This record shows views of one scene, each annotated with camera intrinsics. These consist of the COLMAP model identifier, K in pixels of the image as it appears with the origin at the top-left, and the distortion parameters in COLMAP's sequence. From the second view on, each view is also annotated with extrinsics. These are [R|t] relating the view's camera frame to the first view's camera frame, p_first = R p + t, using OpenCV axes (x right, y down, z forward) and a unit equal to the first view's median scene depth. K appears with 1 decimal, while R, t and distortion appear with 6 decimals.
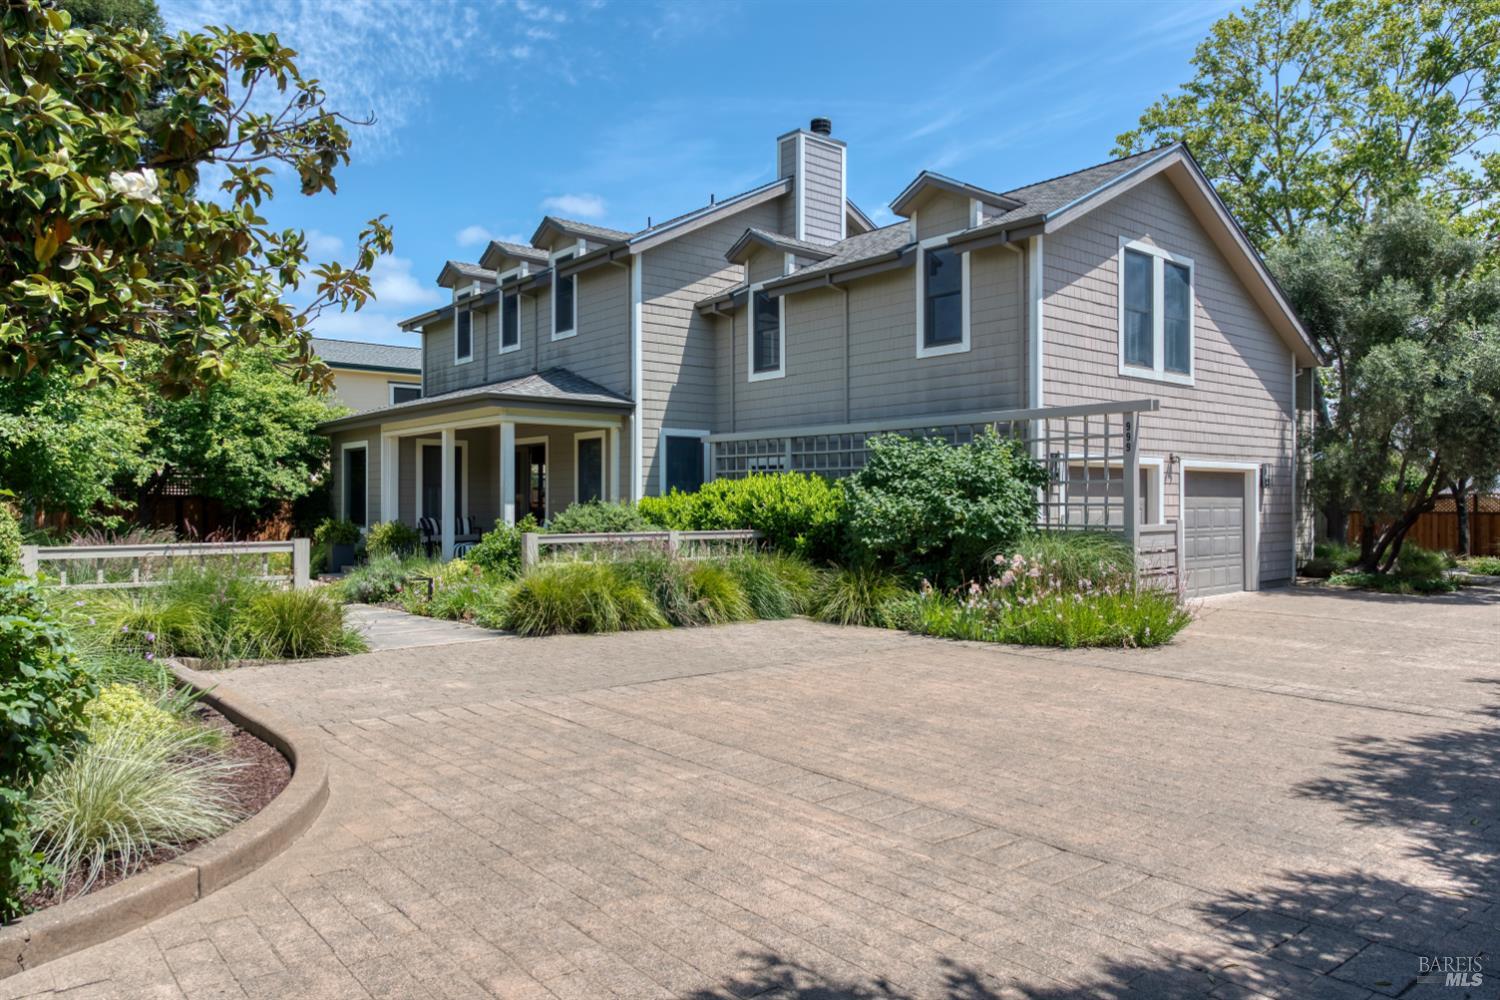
lens RADIAL K [[1023.1, 0, 747.9], [0, 1023.1, 510.4], [0, 0, 1]] dist [-0.016984, 0.008643]
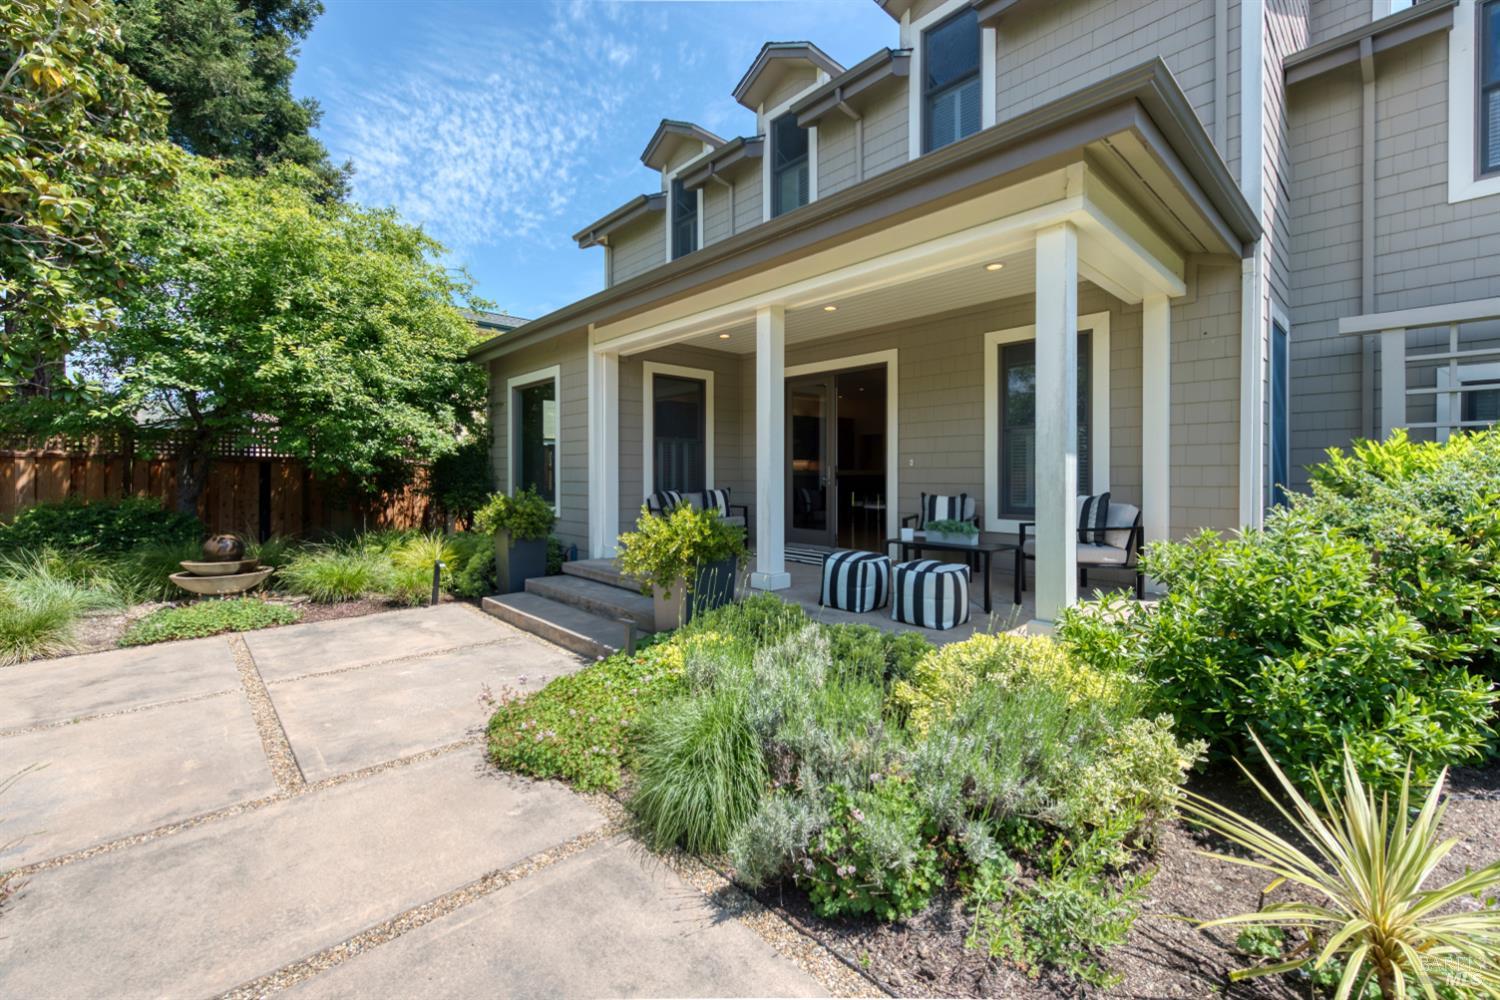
lens RADIAL K [[607.4, 0, 761.8], [0, 607.4, 488.8], [0, 0, 1]] dist [0.000317, -0.000010]
pose [[0.996707, 0.000189, 0.081093, -0.230613], [-0.001365, 0.999895, 0.014450, 0.000583], [-0.081082, -0.014513, 0.996602, 0.514208]]
